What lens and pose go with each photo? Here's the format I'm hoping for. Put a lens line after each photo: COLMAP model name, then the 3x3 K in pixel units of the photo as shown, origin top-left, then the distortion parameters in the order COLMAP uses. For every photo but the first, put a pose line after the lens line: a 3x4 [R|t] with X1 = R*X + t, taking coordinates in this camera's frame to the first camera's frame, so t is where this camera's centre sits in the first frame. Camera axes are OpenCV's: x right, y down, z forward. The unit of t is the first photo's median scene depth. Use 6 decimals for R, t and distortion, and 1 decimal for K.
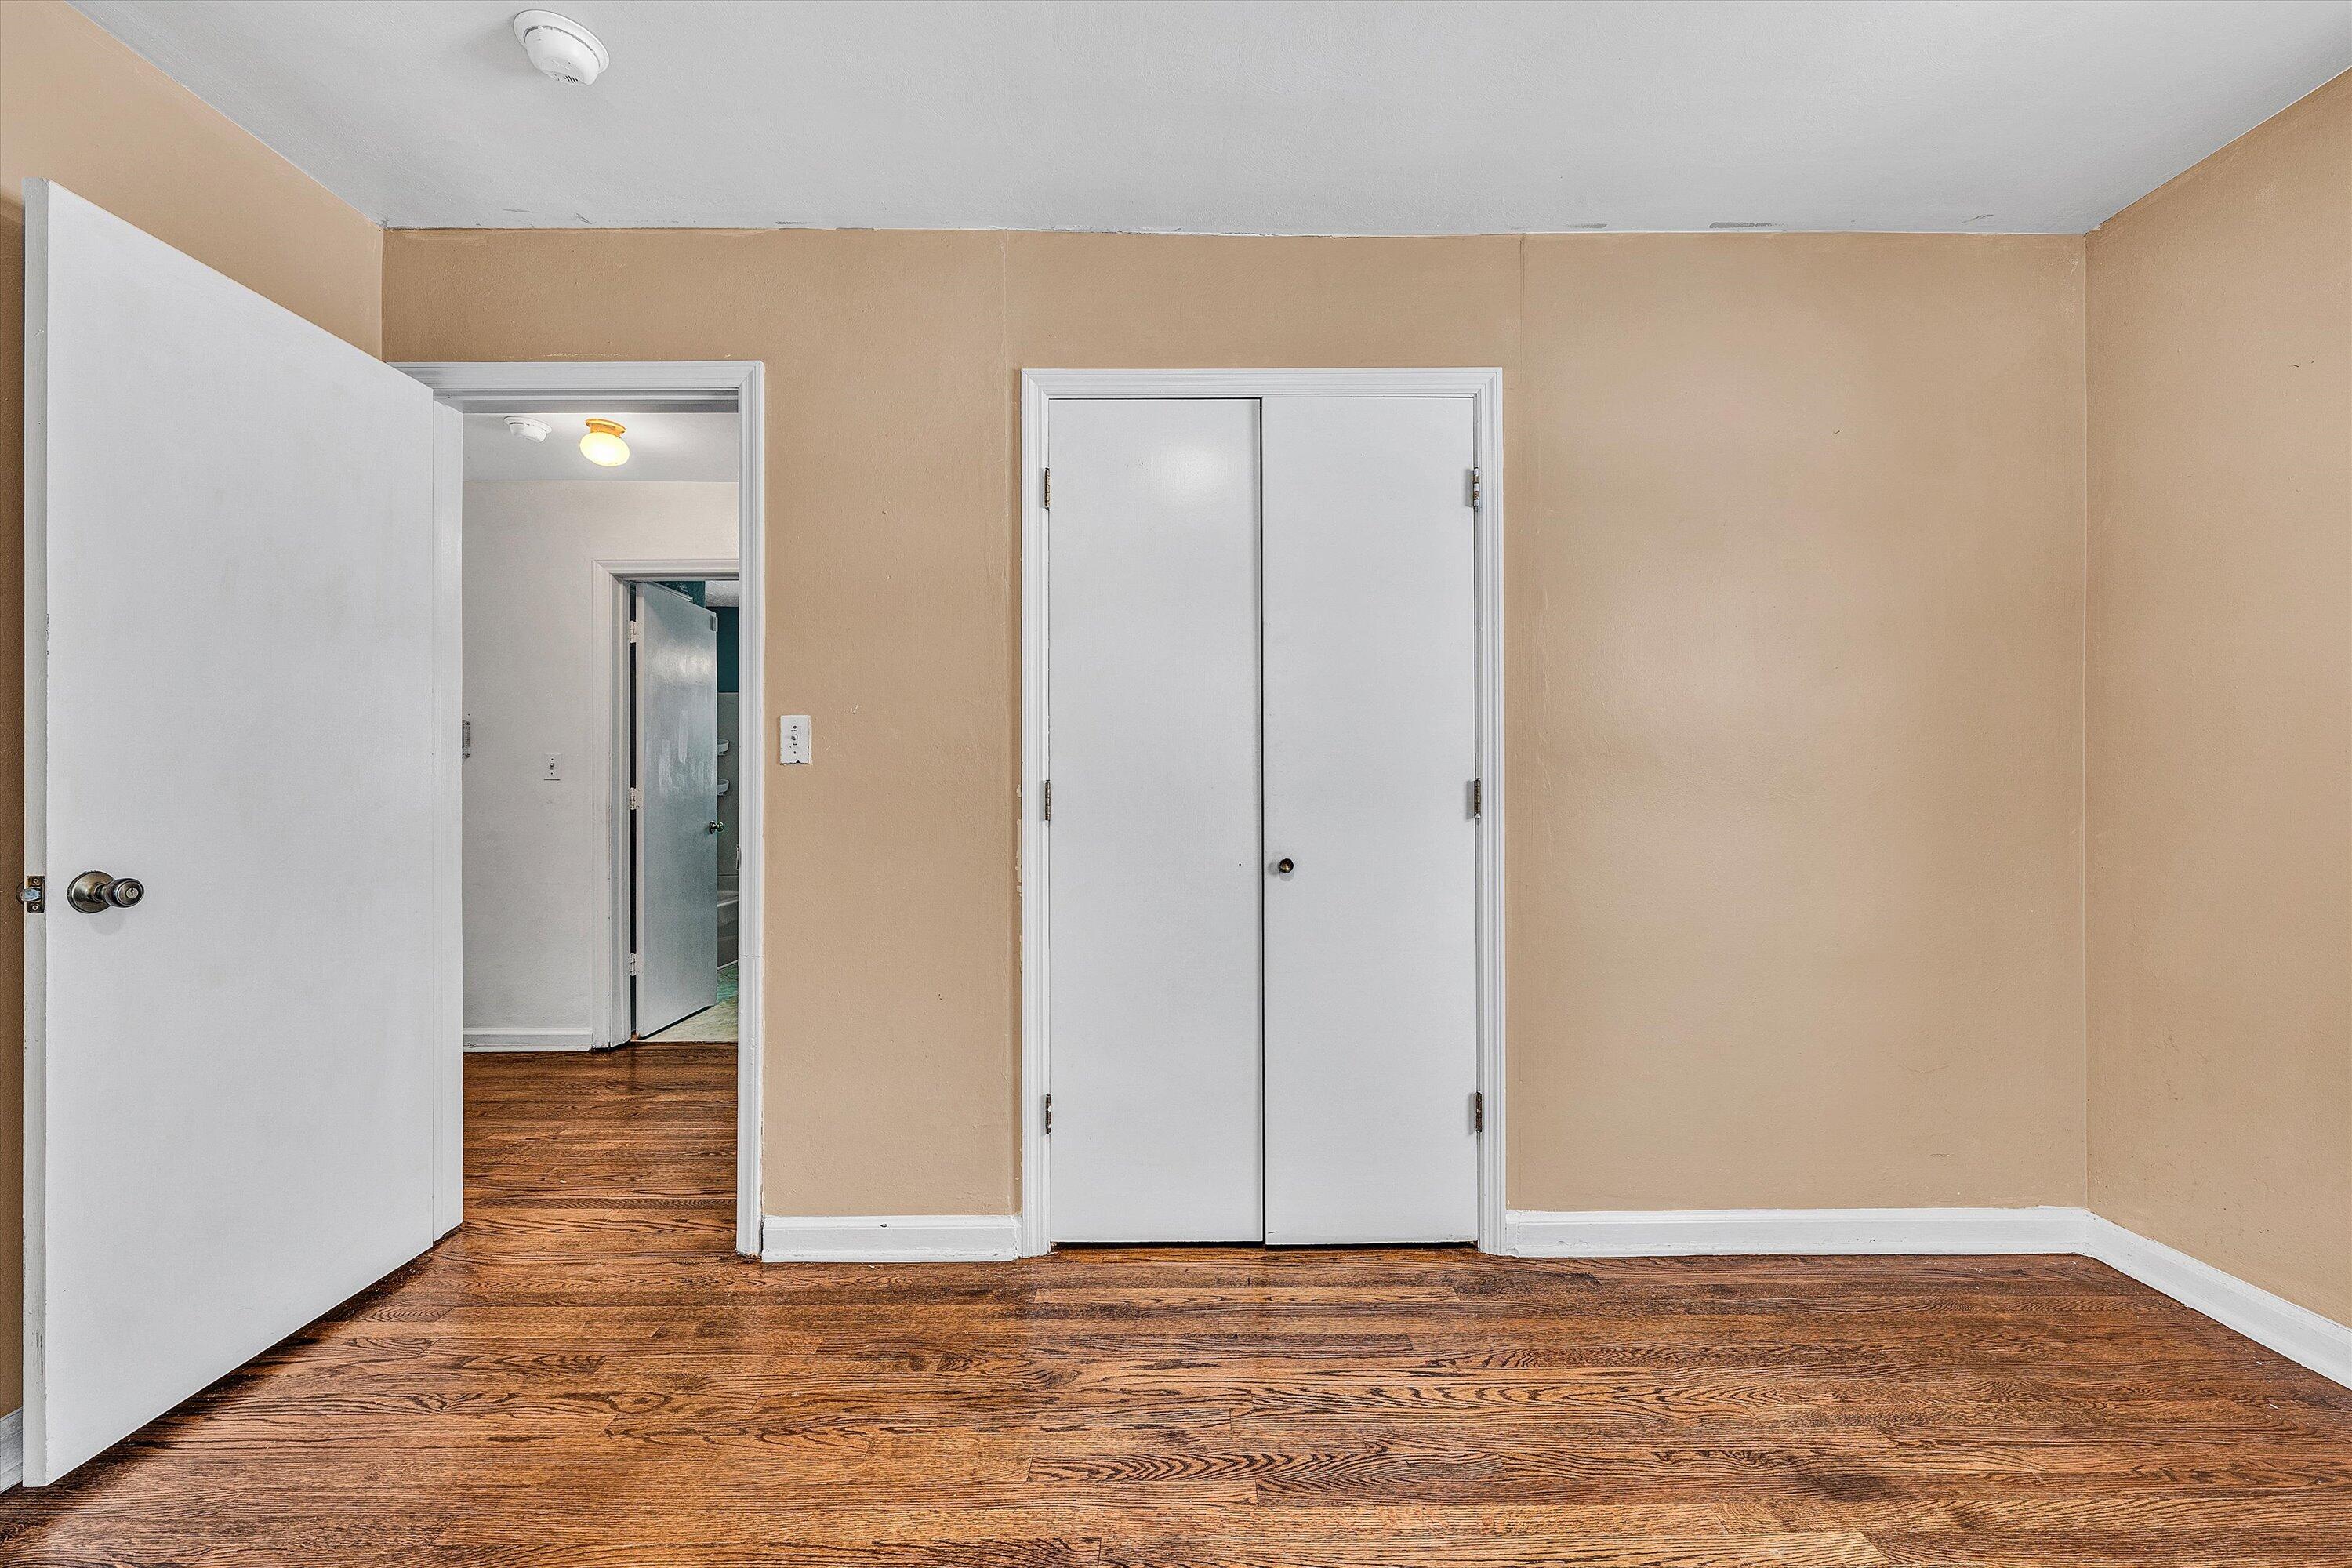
lens RADIAL K [[936.3, 0, 1192.1], [0, 936.3, 785.3], [0, 0, 1]] dist [-0.000553, -0.000090]
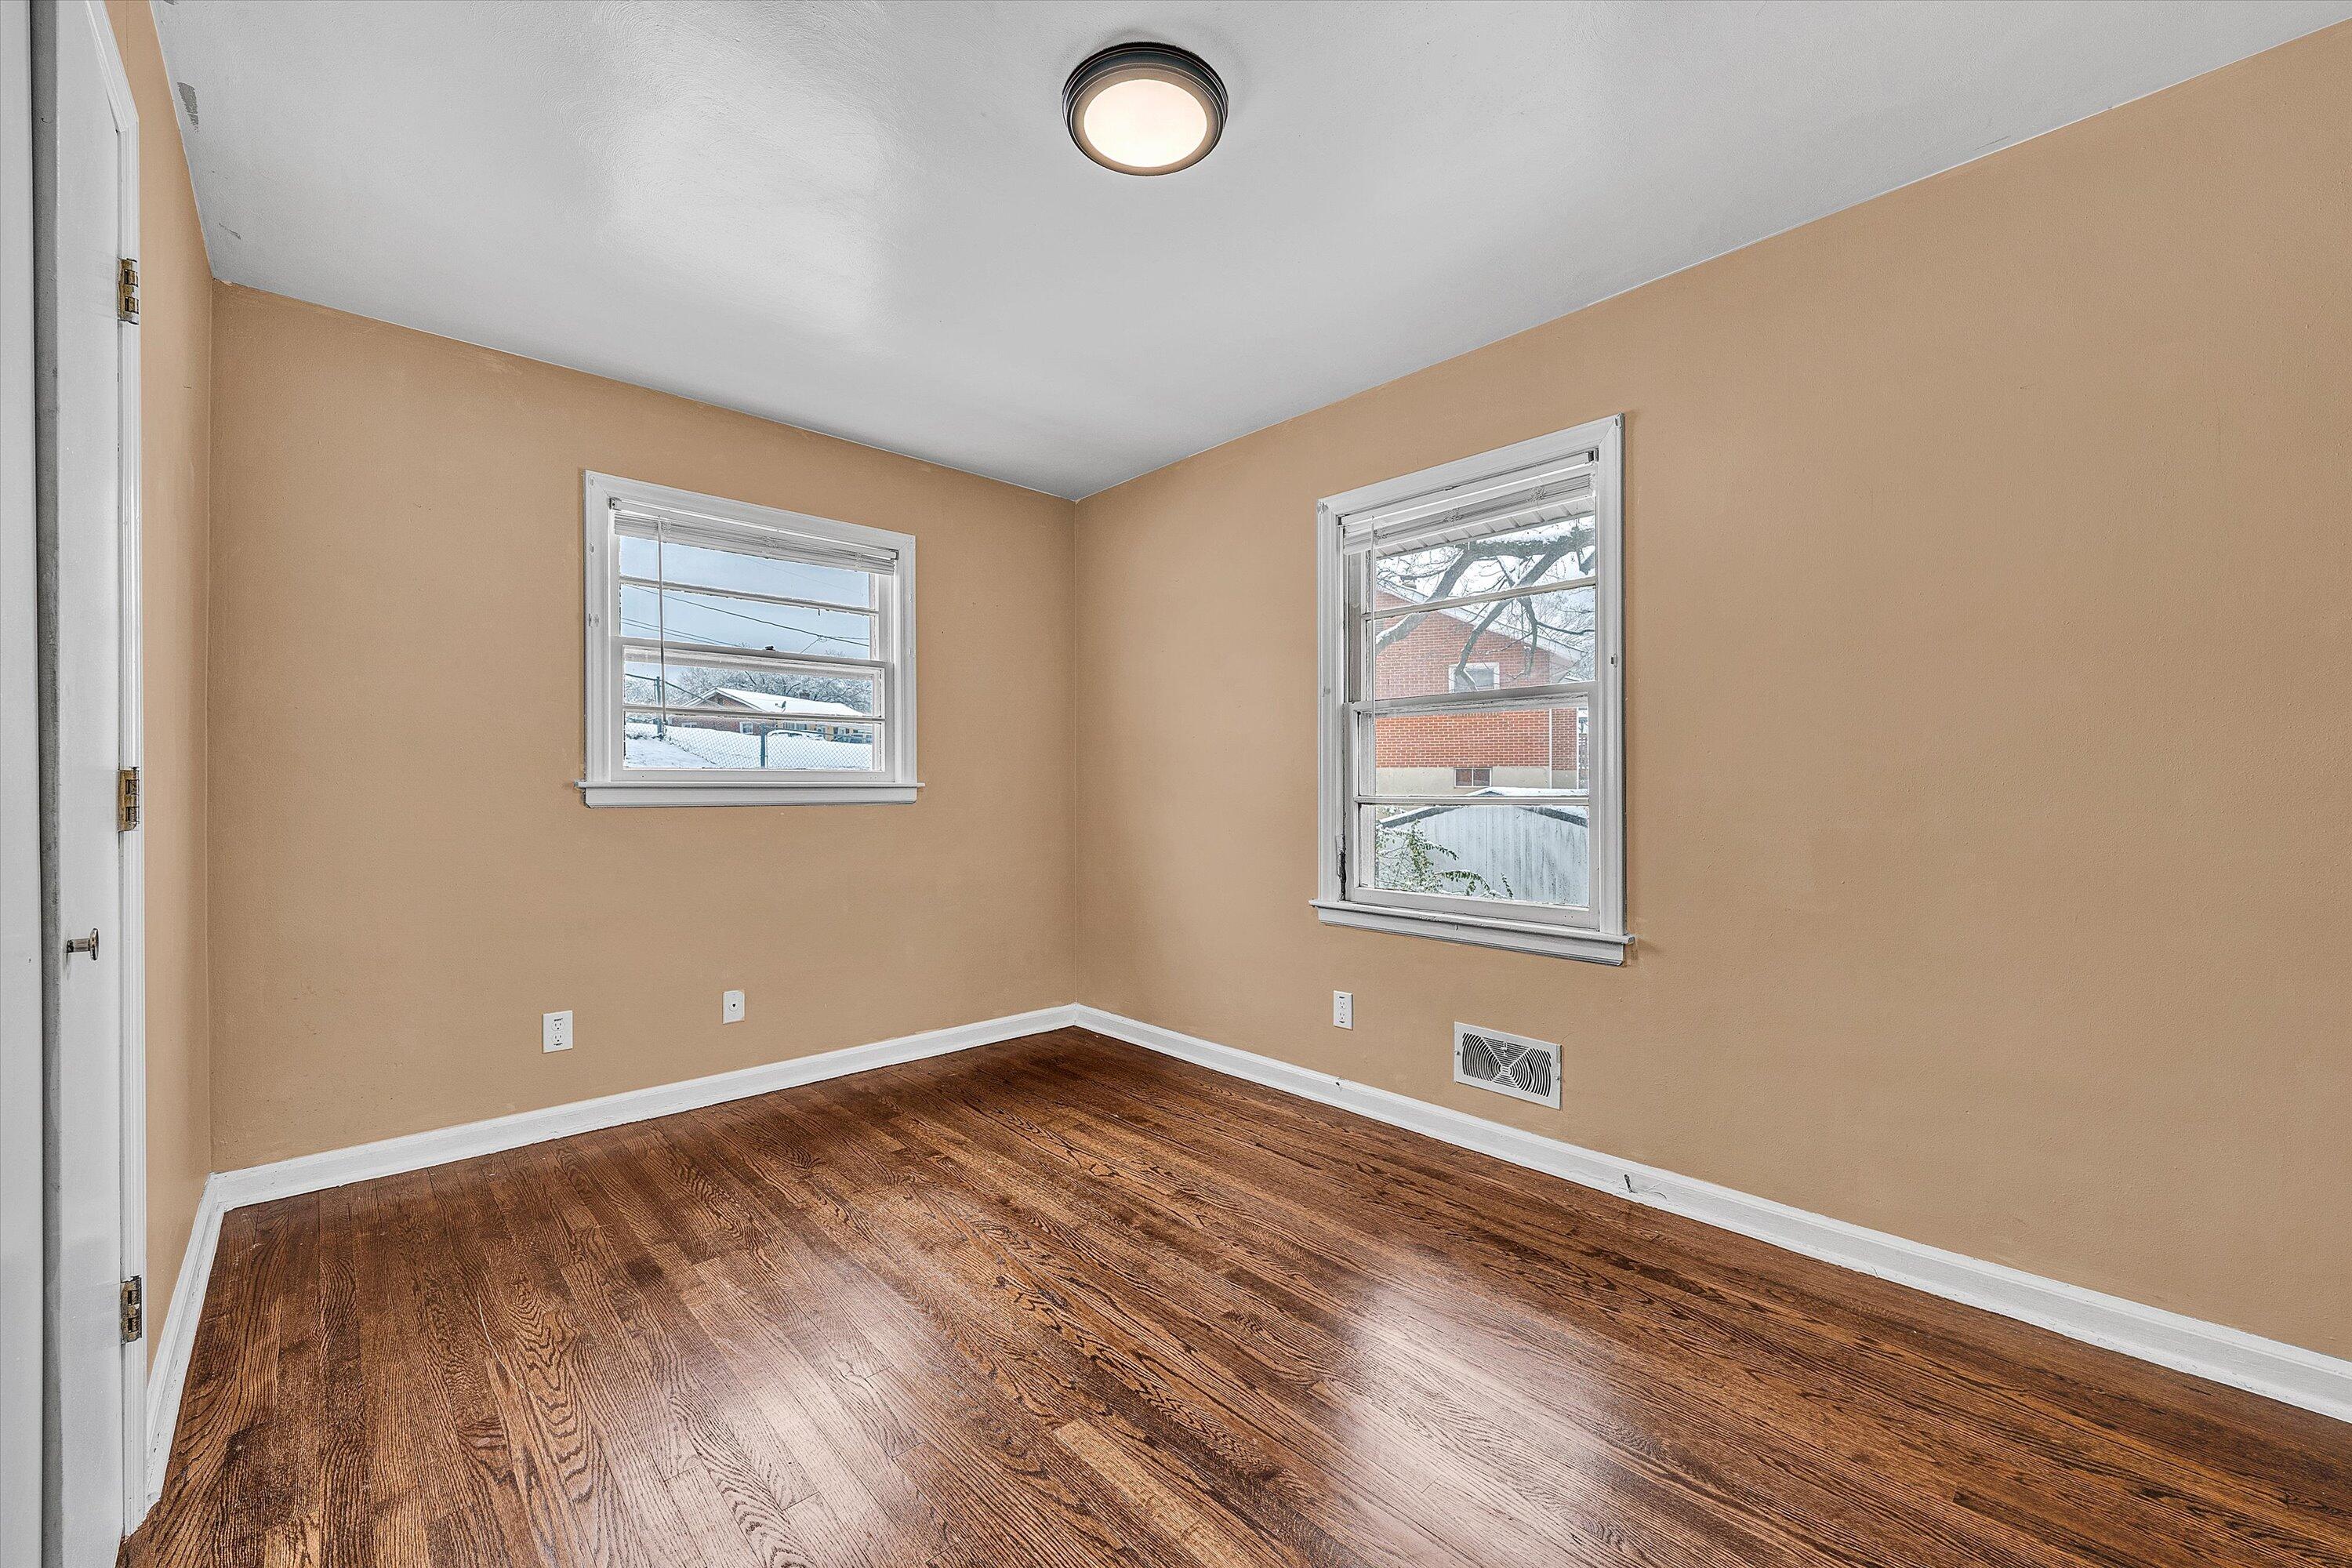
lens RADIAL K [[936.3, 0, 1192.1], [0, 936.3, 785.3], [0, 0, 1]] dist [-0.000553, -0.000090]
pose [[-0.674285, 0.005593, 0.738450, -0.656352], [0.005299, 0.999982, -0.002736, 0.015427], [-0.738452, 0.002069, -0.674303, 0.968697]]
